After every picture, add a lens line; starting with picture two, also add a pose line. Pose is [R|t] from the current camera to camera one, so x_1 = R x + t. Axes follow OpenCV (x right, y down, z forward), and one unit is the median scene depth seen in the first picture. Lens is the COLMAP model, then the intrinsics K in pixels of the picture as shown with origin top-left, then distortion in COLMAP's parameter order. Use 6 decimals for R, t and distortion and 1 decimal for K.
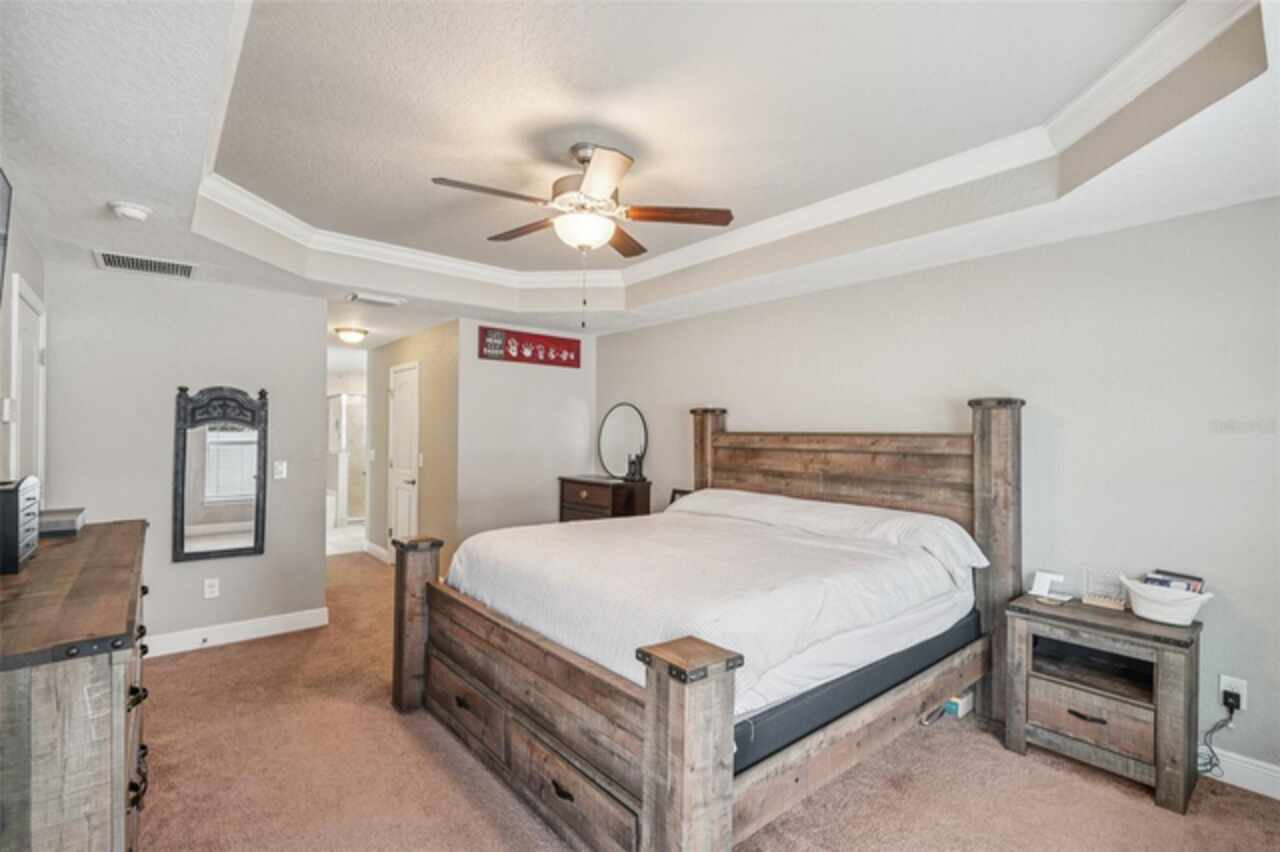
lens RADIAL K [[581.1, 0, 639.6], [0, 581.1, 429.0], [0, 0, 1]] dist [0.001140, -0.000619]
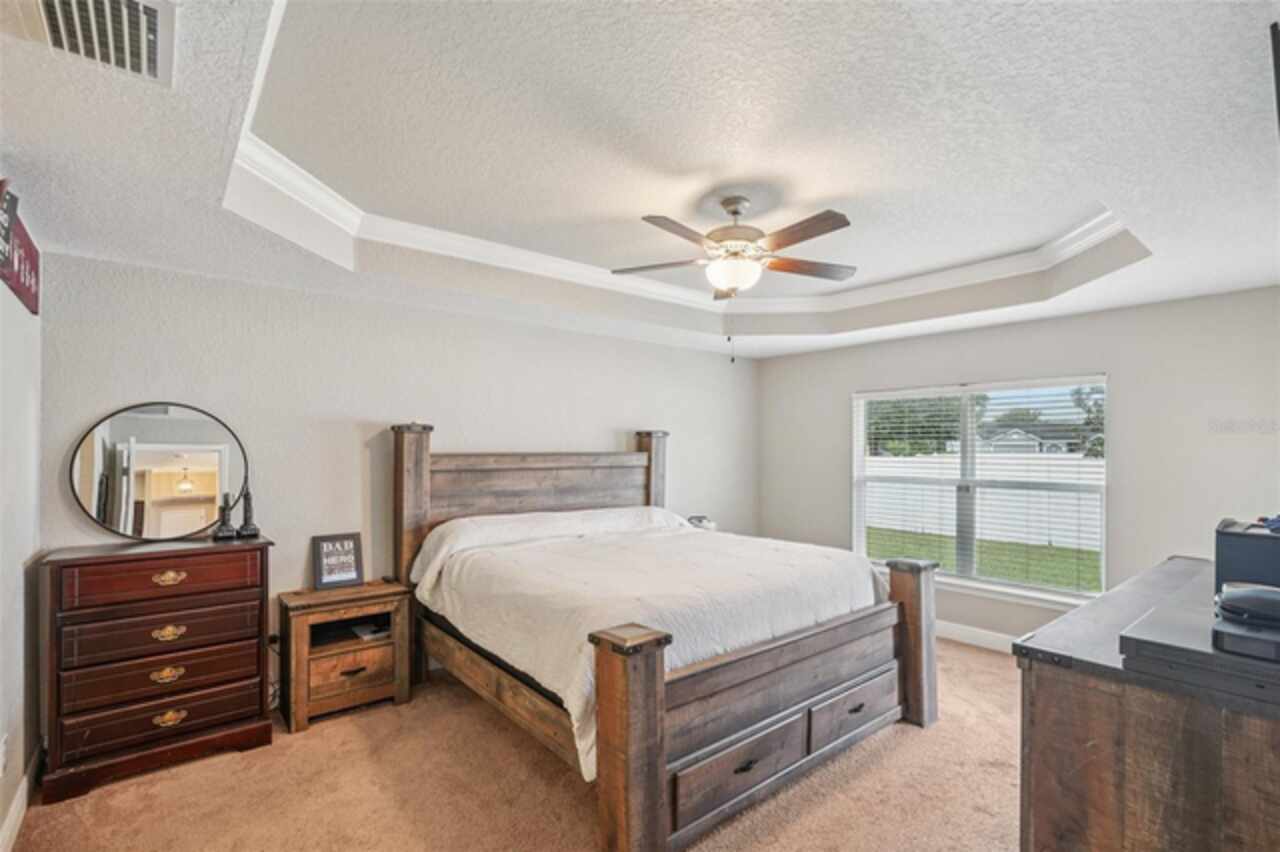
lens RADIAL K [[581.1, 0, 640.4], [0, 581.1, 440.3], [0, 0, 1]] dist [0.001140, -0.000619]
pose [[0.015865, 0.008372, 0.999839, -0.799491], [-0.007634, 0.999937, -0.008252, -0.009718], [-0.999845, -0.007502, 0.015928, 0.772173]]
